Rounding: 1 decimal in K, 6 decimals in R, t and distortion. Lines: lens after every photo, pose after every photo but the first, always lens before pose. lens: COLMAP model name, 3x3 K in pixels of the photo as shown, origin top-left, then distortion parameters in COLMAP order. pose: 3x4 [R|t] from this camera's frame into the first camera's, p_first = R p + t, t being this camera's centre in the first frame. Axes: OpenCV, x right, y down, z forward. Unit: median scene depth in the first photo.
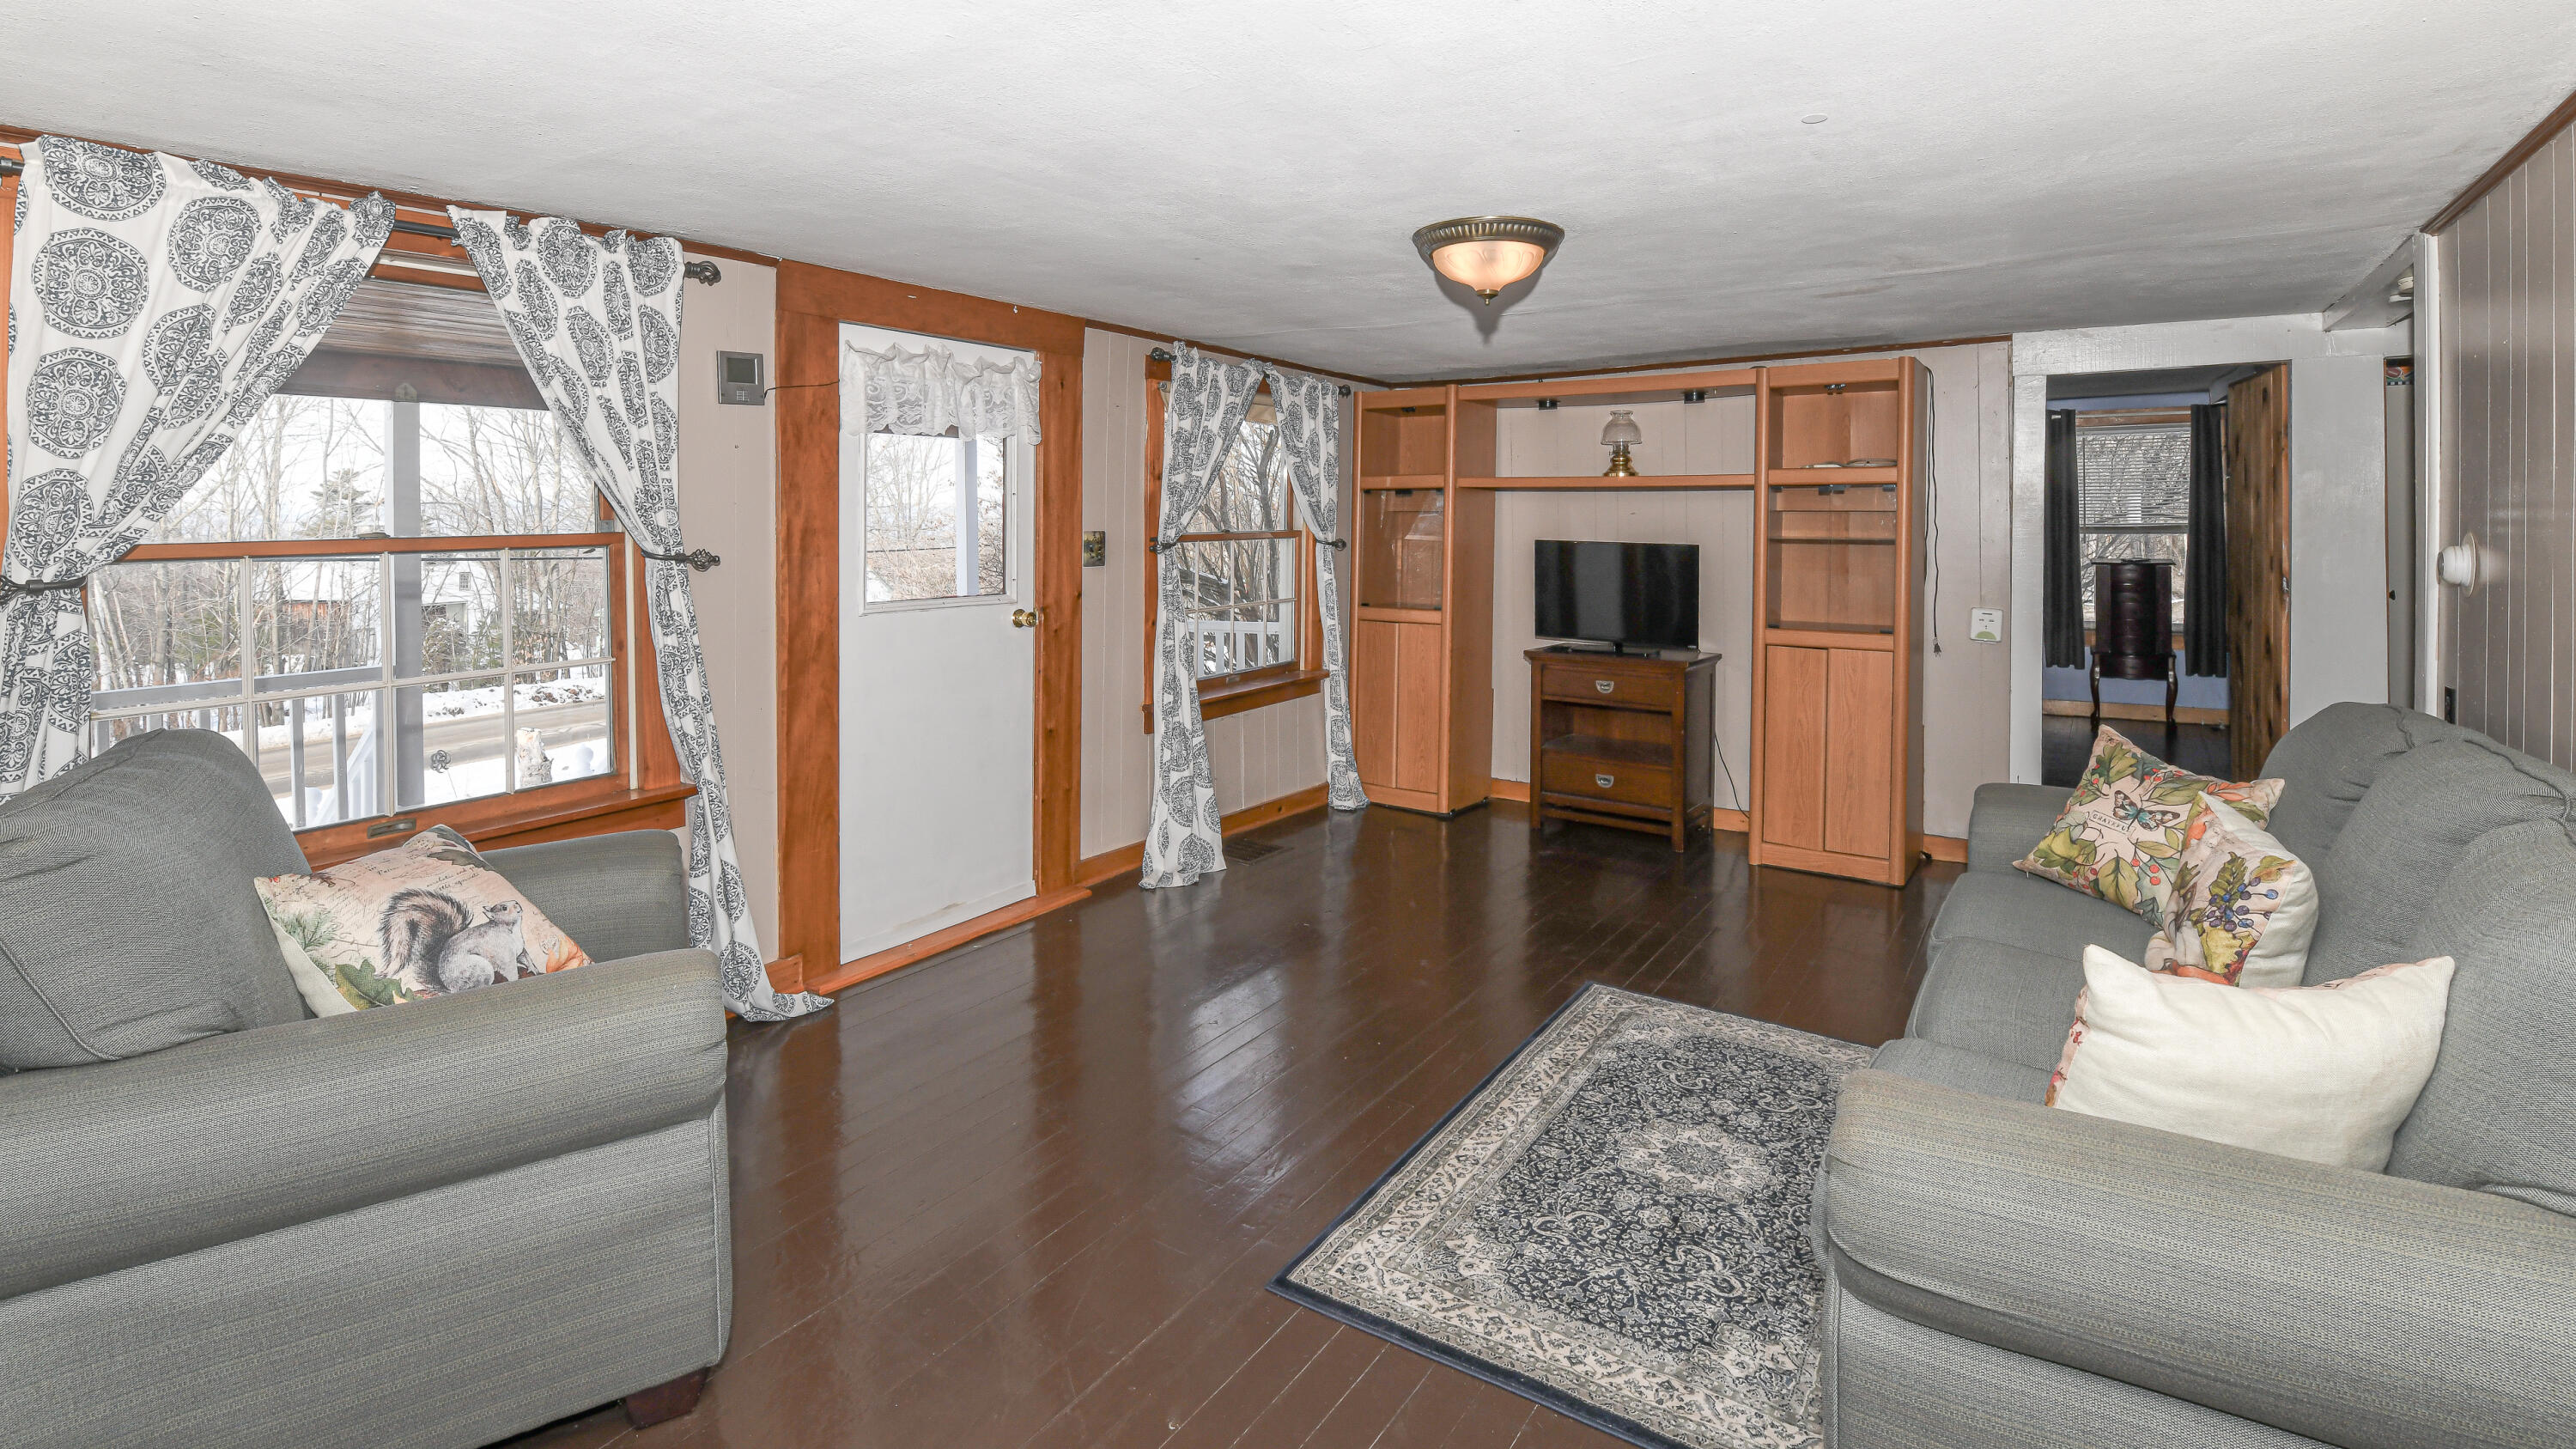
lens RADIAL K [[1200.9, 0, 1283.3], [0, 1200.9, 528.7], [0, 0, 1]] dist [0.003261, -0.007157]
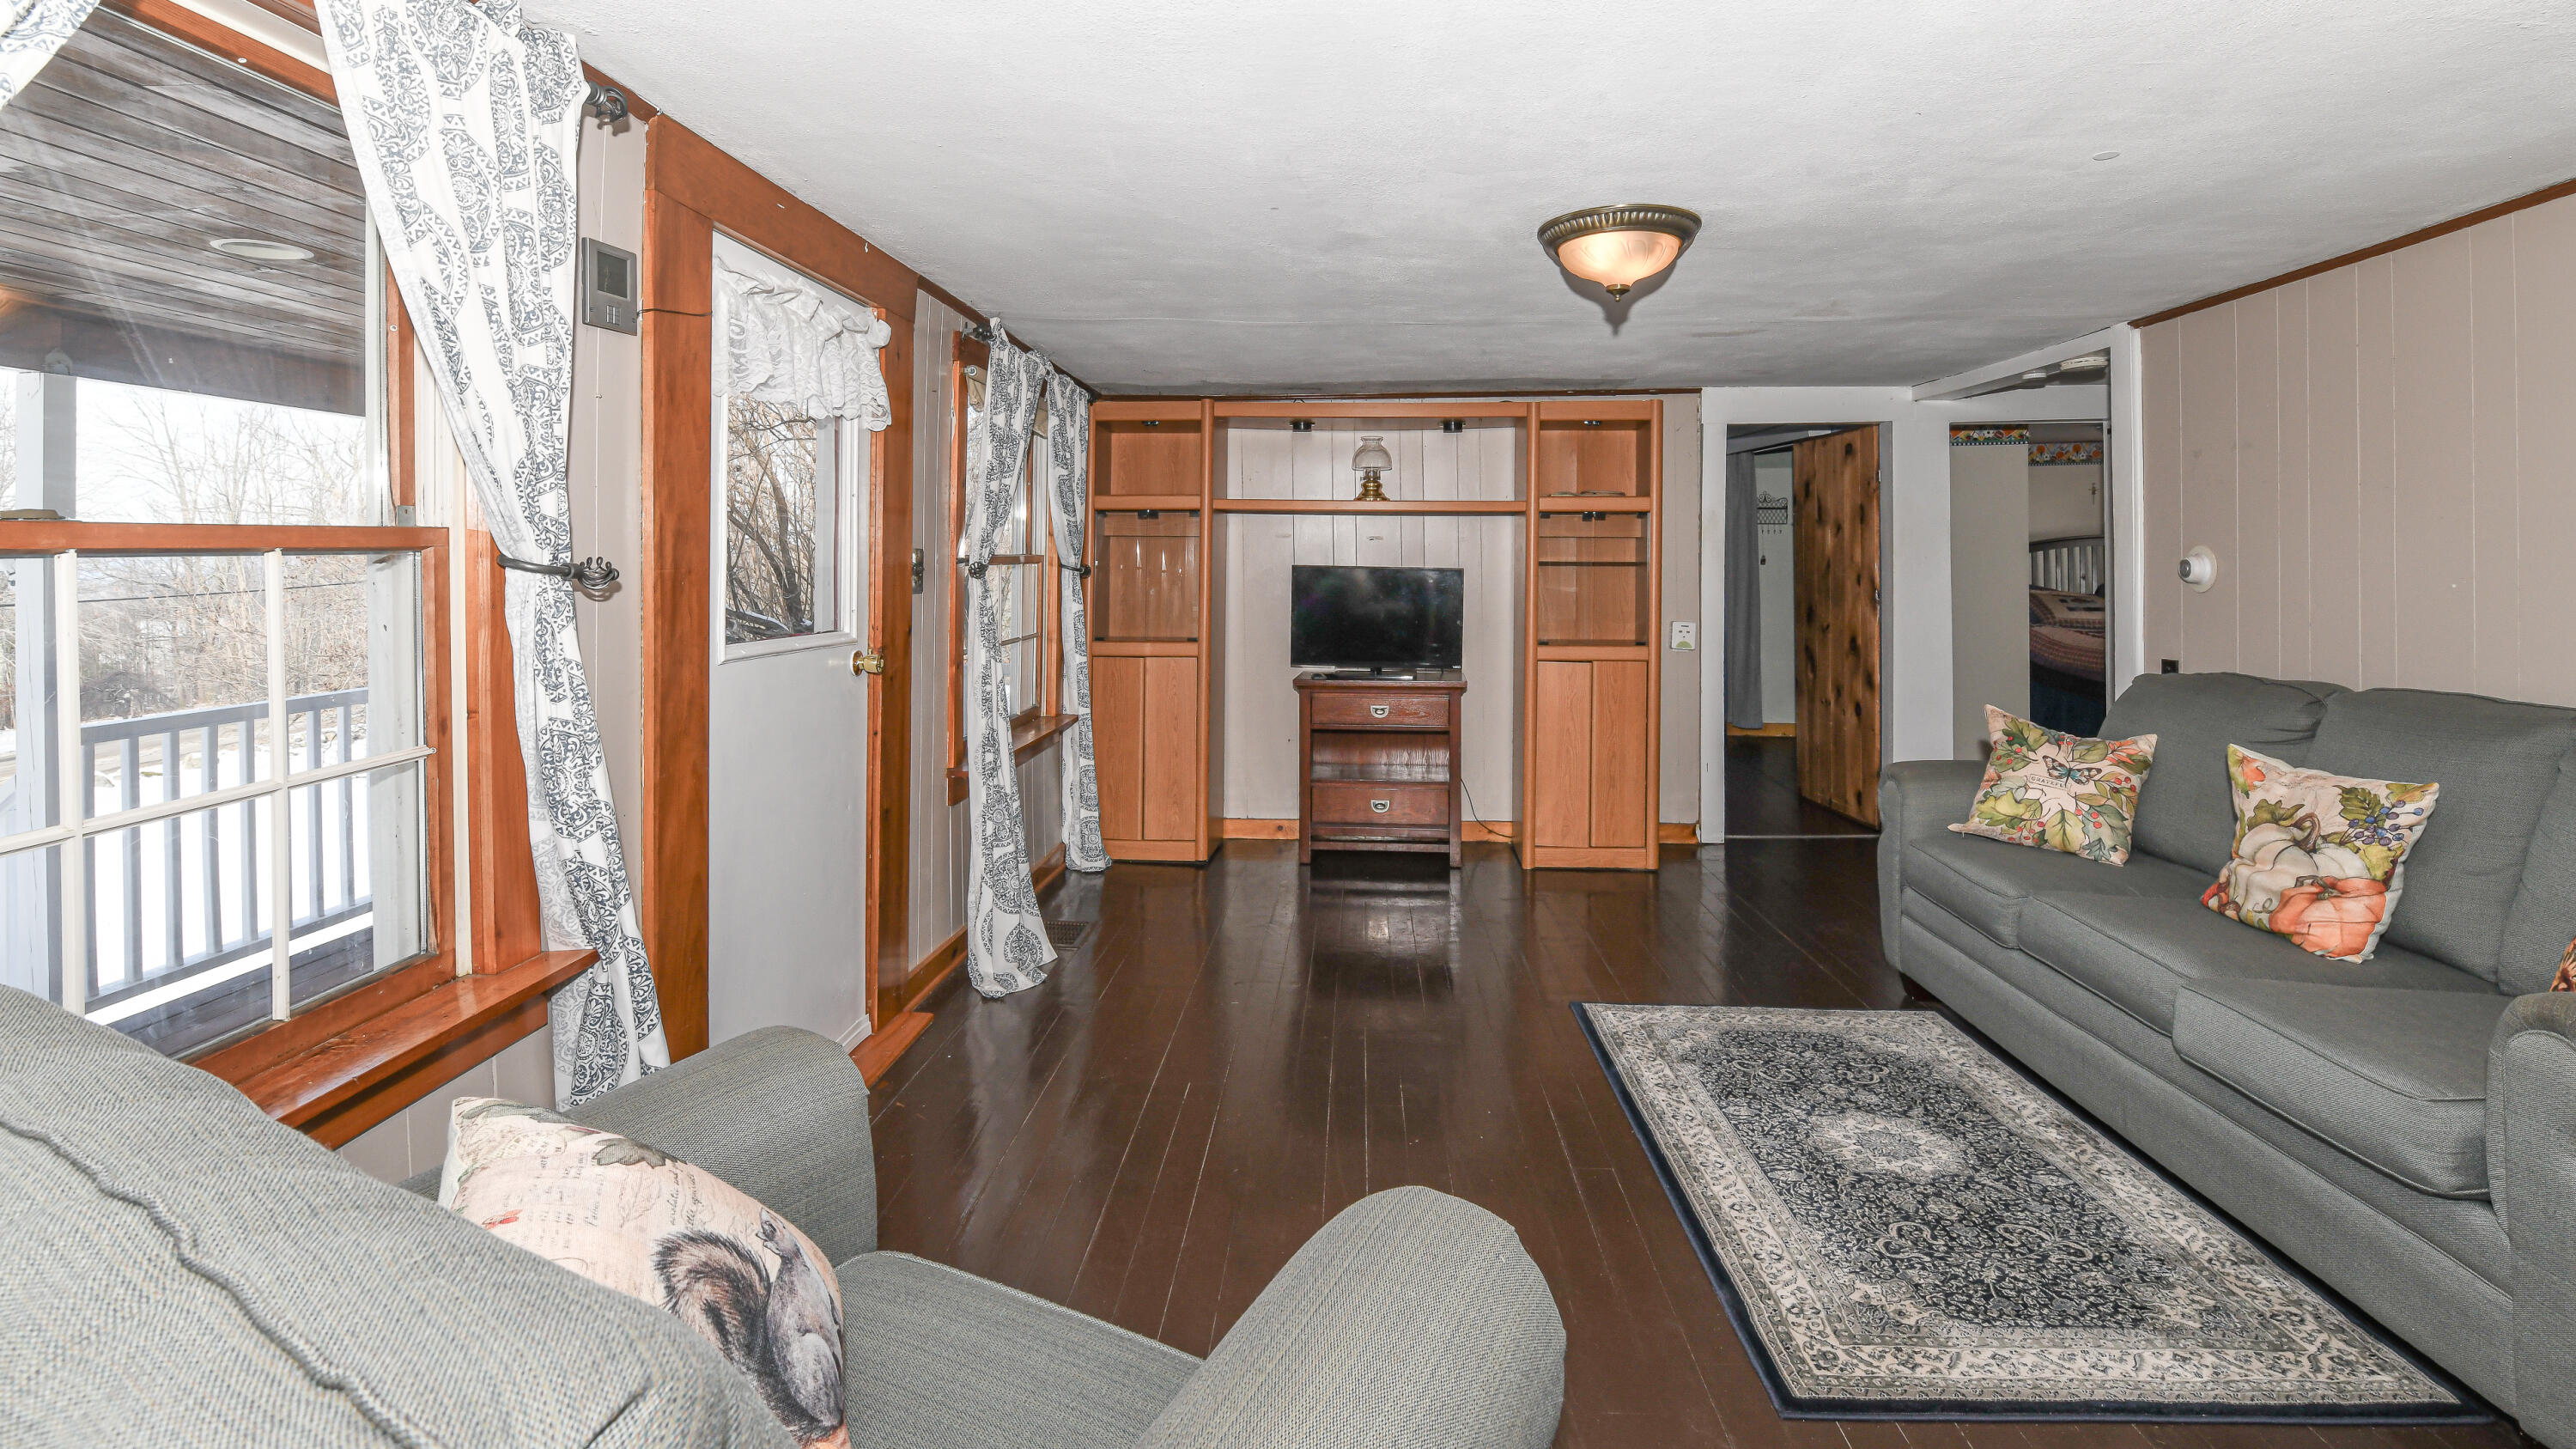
lens RADIAL K [[1192.7, 0, 1288.2], [0, 1192.7, 556.2], [0, 0, 1]] dist [-0.000372, -0.007789]
pose [[0.856573, 0.004447, 0.516007, -0.393709], [0.002781, 0.999909, -0.013234, 0.020083], [-0.516018, 0.012771, 0.856482, 0.241576]]
